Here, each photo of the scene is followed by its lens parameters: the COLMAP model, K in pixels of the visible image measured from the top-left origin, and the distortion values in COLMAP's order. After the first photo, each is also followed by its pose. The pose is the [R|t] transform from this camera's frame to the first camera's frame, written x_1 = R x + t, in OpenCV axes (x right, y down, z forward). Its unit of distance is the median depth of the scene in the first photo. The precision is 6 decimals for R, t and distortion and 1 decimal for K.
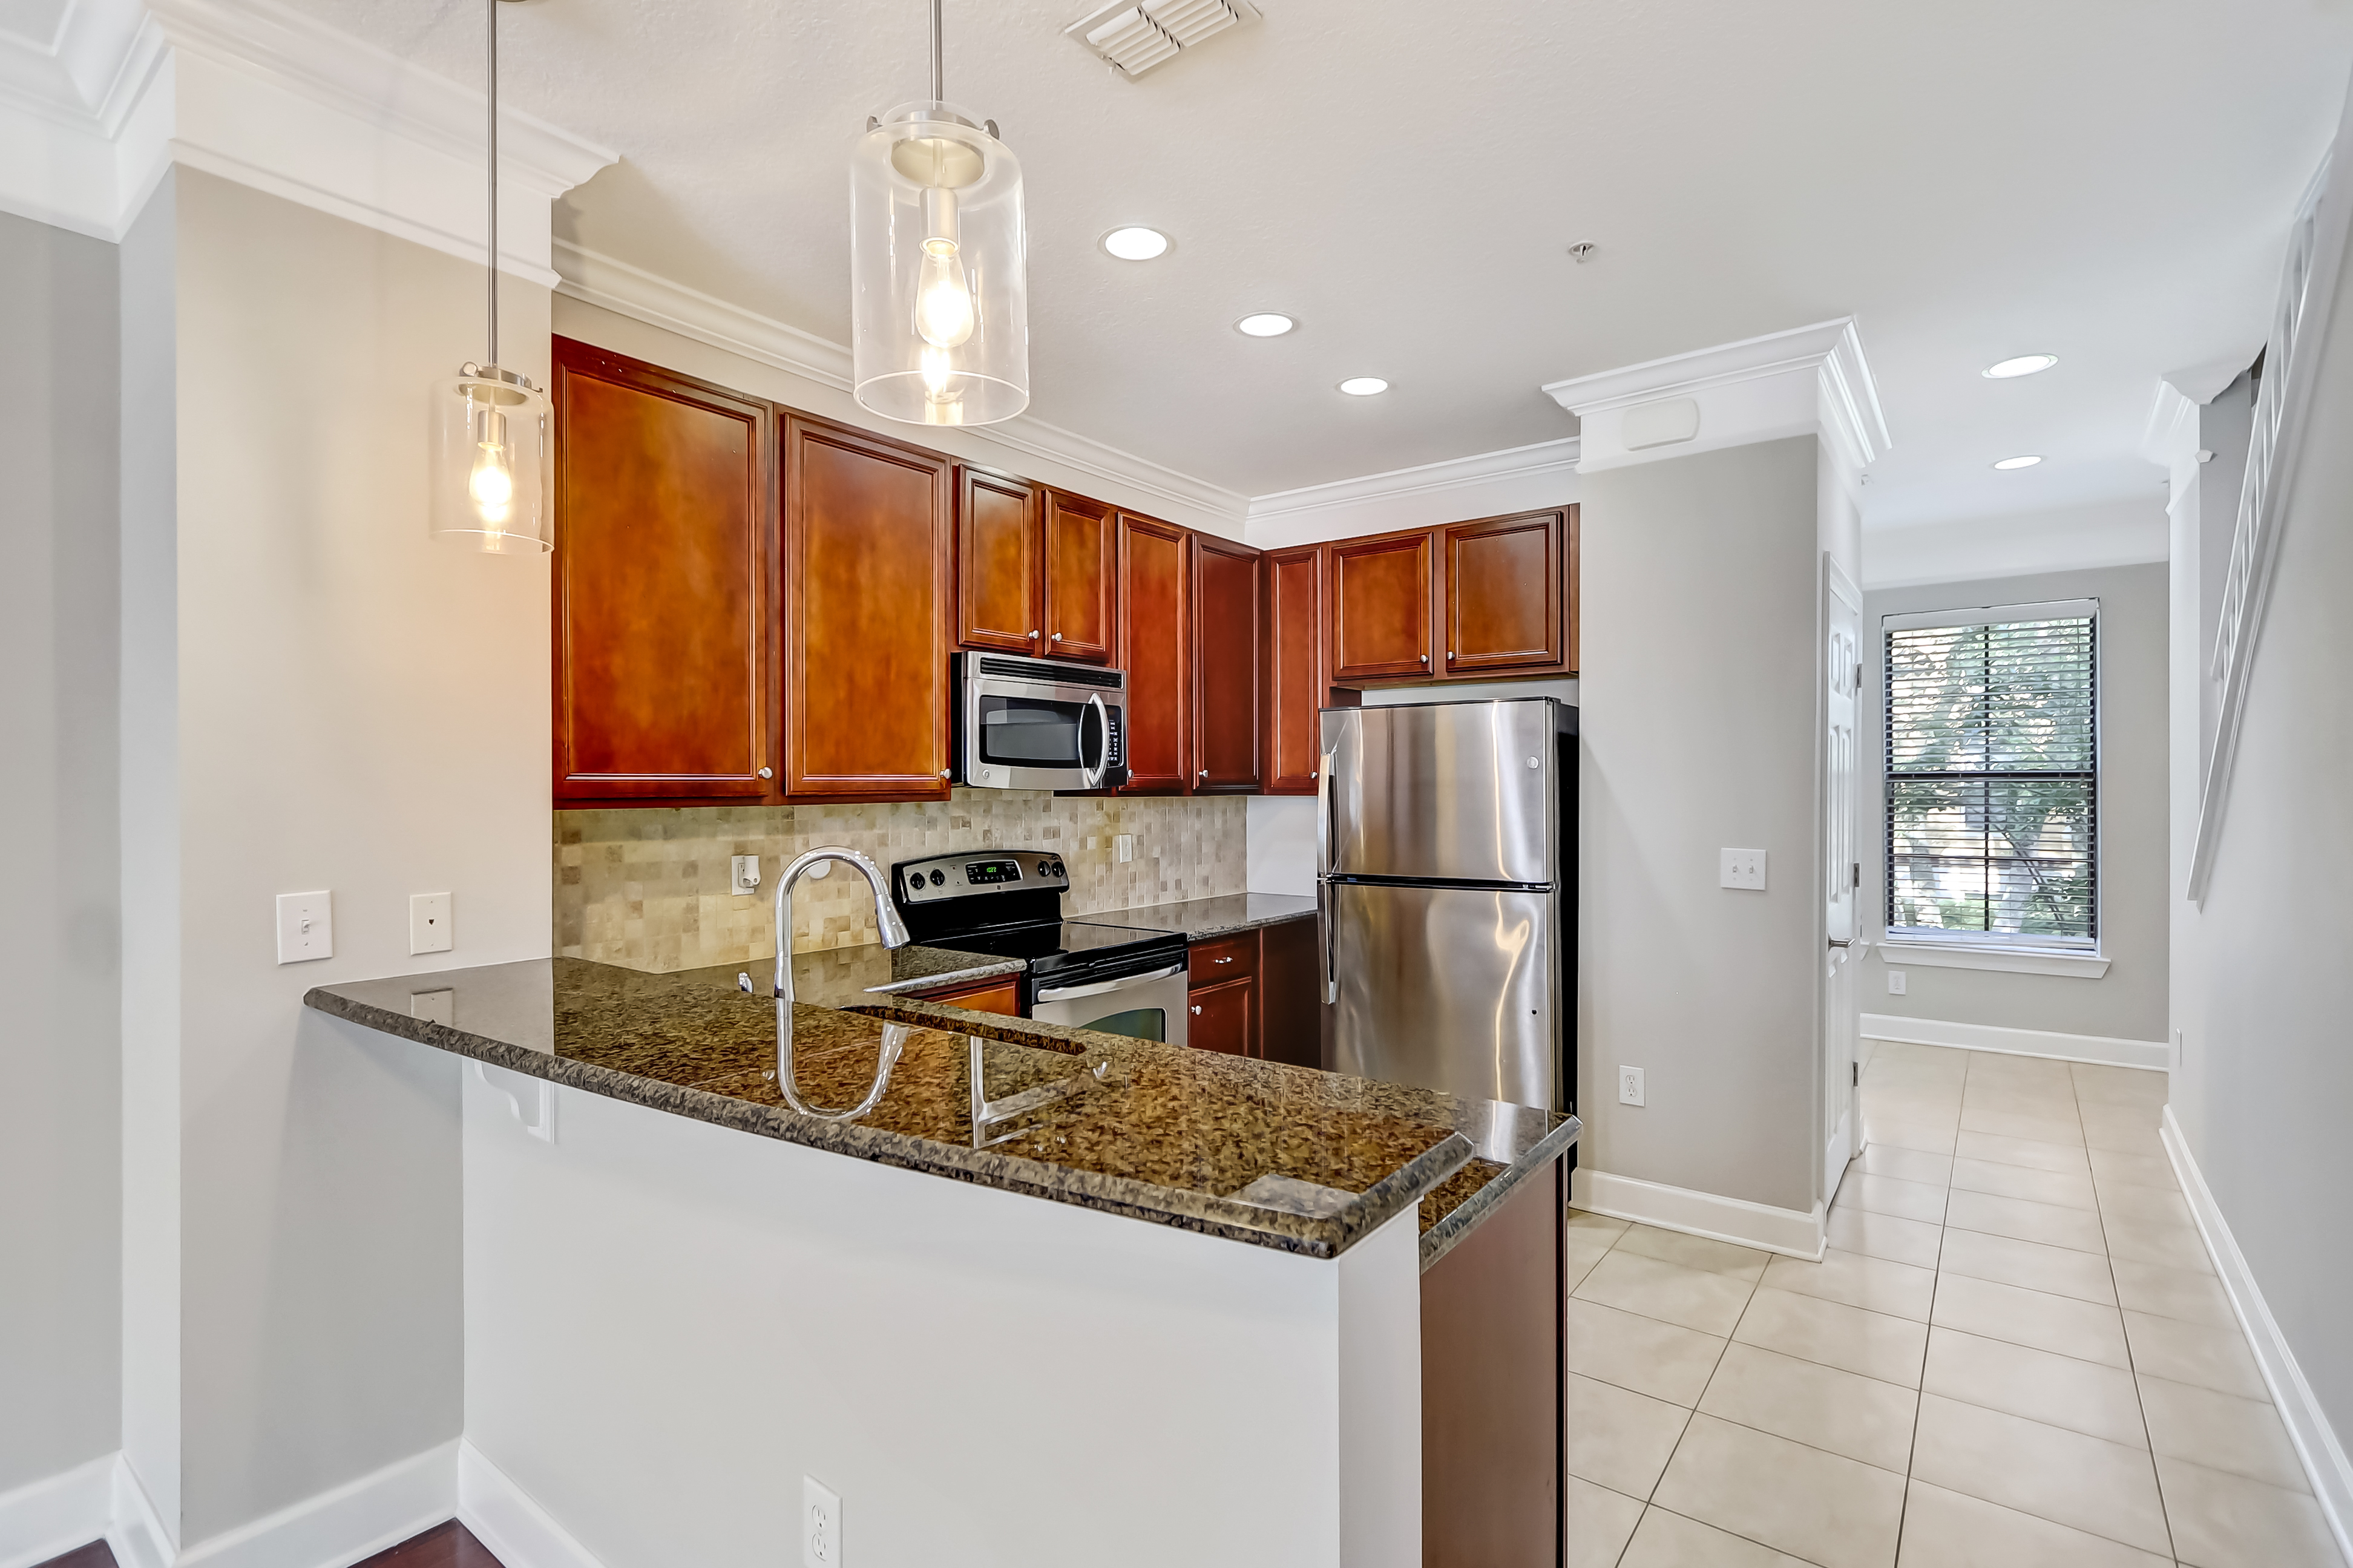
lens RADIAL K [[1094.9, 0, 1171.2], [0, 1094.9, 787.2], [0, 0, 1]] dist [0.000364, 0.000267]
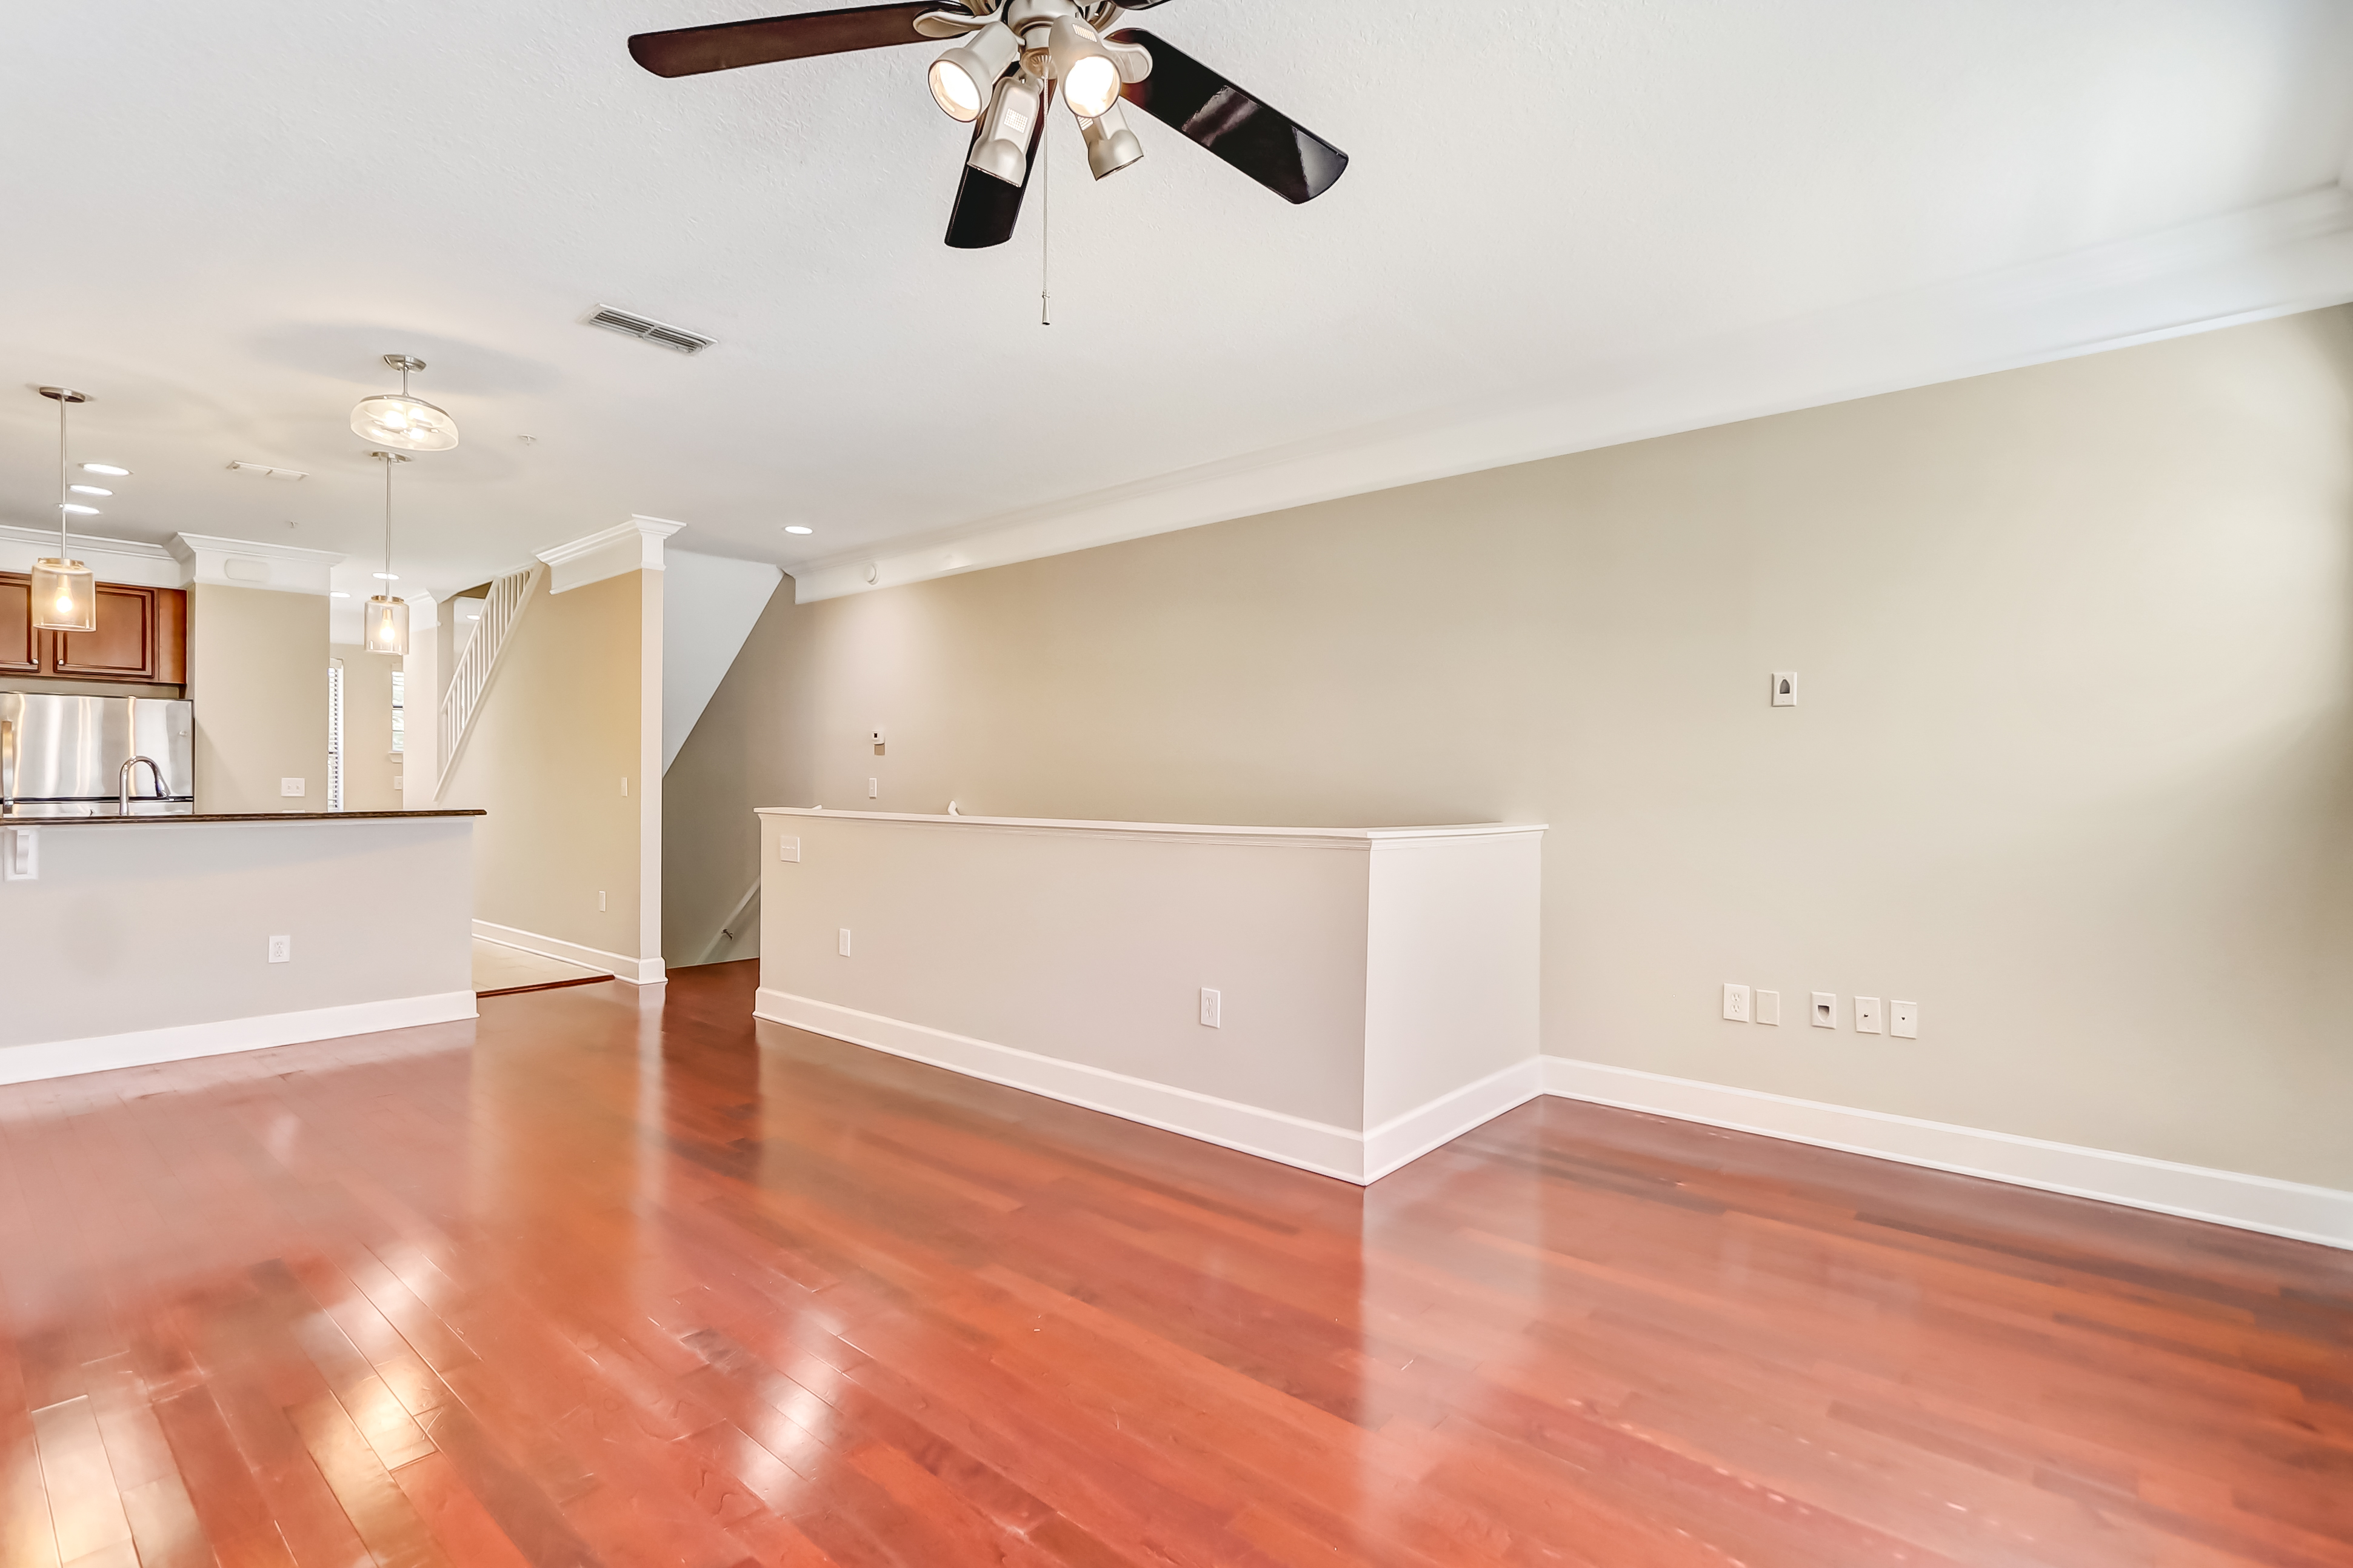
lens RADIAL K [[1094.9, 0, 1171.2], [0, 1094.9, 787.2], [0, 0, 1]] dist [0.000364, 0.000267]
pose [[0.057828, -0.000087, 0.998327, -1.375509], [-0.003227, 0.999995, 0.000274, 0.060038], [-0.998321, -0.003237, 0.057827, -0.767727]]
